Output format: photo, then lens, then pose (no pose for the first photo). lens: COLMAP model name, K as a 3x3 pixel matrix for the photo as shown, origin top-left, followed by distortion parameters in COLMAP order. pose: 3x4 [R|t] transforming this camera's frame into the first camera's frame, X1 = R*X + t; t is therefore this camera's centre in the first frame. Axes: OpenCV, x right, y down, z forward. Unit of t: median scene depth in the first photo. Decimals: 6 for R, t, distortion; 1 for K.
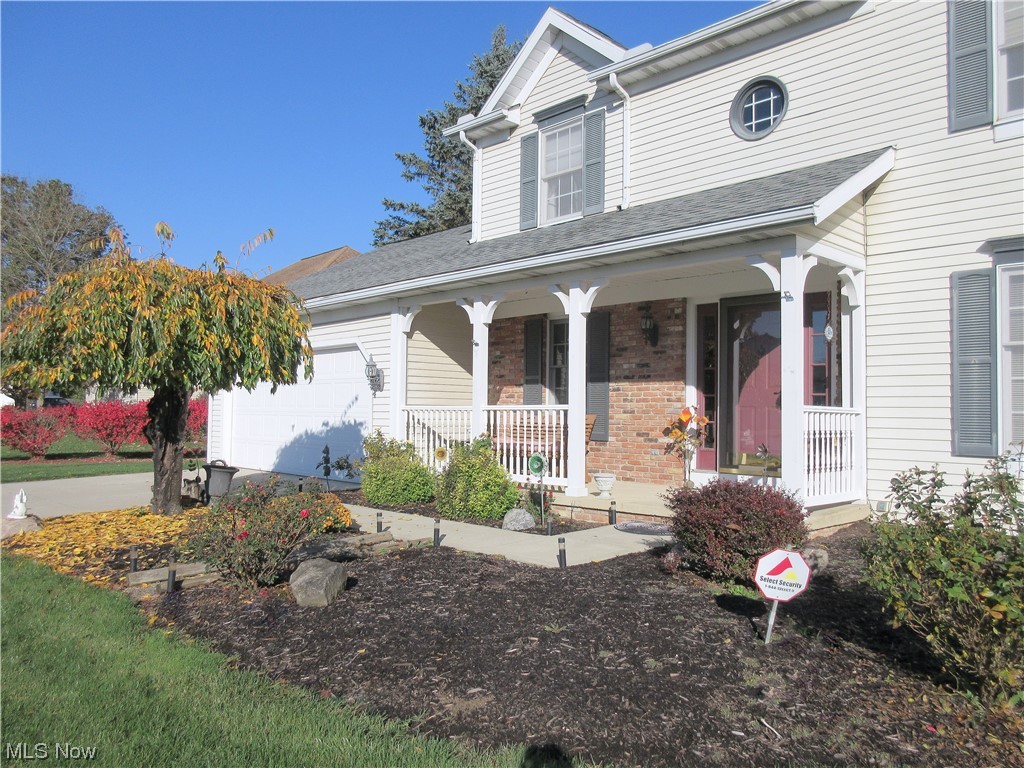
lens RADIAL K [[776.2, 0, 512.0], [0, 776.2, 384.0], [0, 0, 1]] dist [-0.005732, -0.000784]
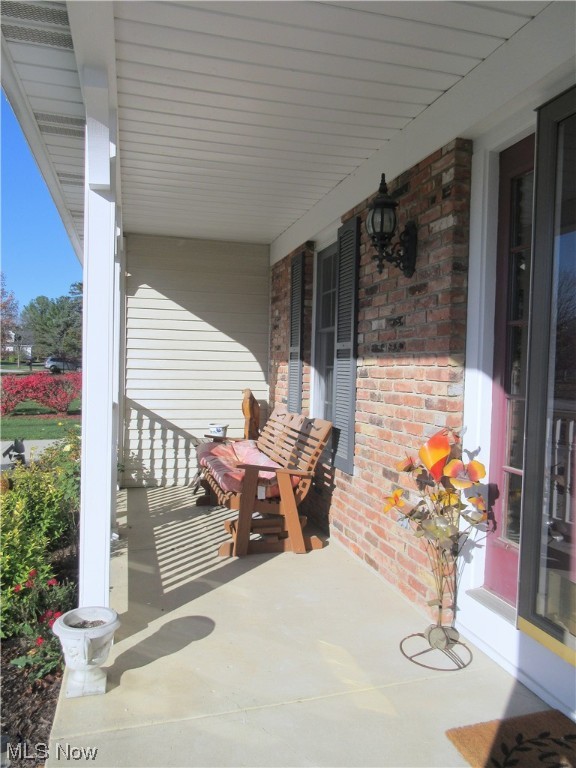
lens RADIAL K [[569.9, 0, 288.0], [0, 569.9, 384.0], [0, 0, 1]] dist [-0.005592, -0.002122]
pose [[0.876364, 0.029614, -0.480737, 0.278892], [-0.005032, 0.998617, 0.052341, -0.005159], [0.481622, -0.043451, 0.875301, 0.695341]]
